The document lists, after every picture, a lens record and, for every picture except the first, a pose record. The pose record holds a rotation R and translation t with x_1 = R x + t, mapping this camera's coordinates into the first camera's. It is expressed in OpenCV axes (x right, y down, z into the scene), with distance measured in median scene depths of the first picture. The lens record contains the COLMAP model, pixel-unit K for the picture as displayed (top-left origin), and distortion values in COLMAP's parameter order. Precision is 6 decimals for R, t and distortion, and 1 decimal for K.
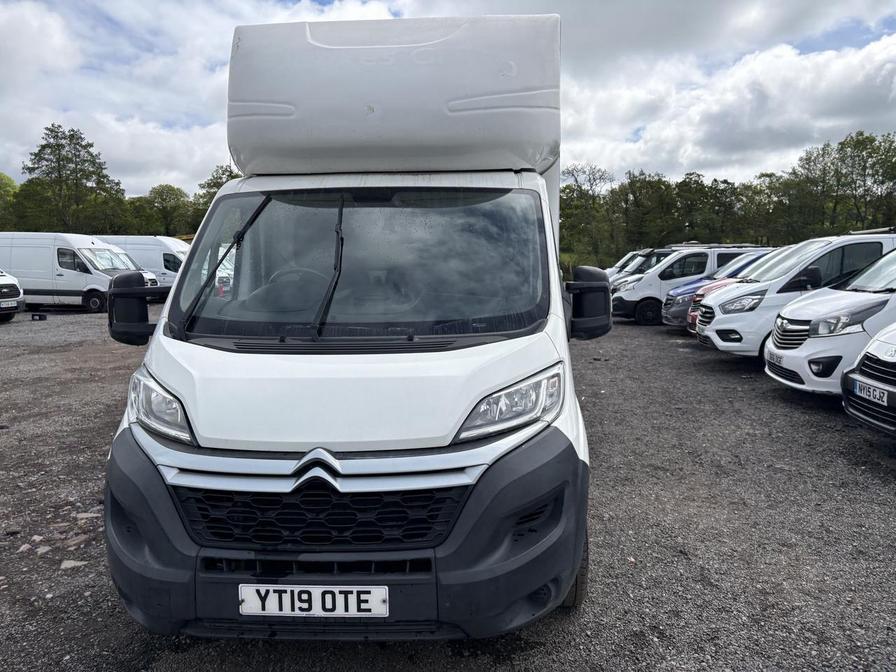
lens RADIAL K [[708.9, 0, 449.6], [0, 708.9, 337.2], [0, 0, 1]] dist [-0.005401, -0.006767]
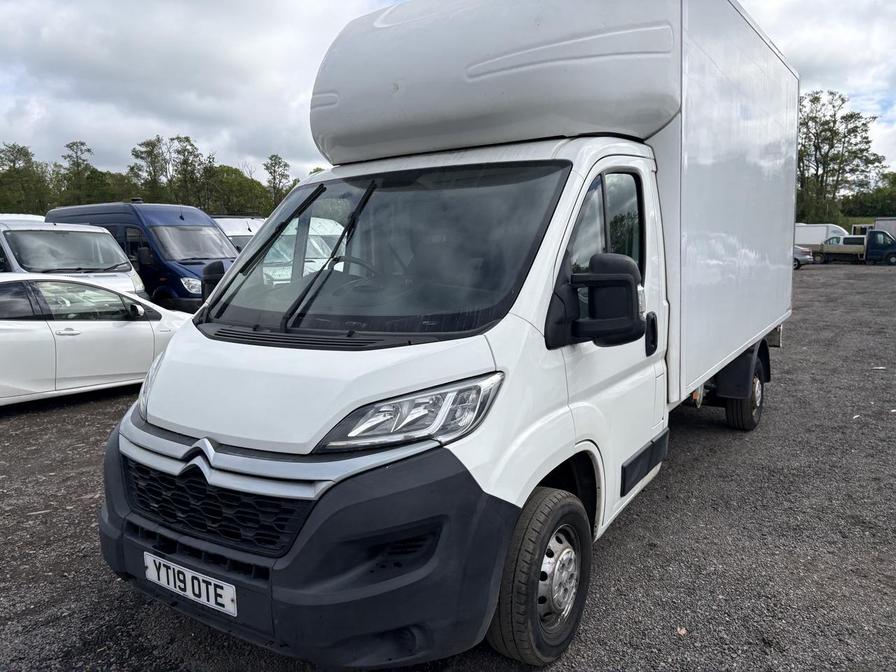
lens RADIAL K [[708.9, 0, 449.6], [0, 708.9, 337.2], [0, 0, 1]] dist [-0.005401, -0.006767]
pose [[0.844964, 0.056832, -0.531795, 0.653485], [-0.037784, 0.998197, 0.046641, -0.050314], [0.533487, -0.019317, 0.845588, 0.326126]]
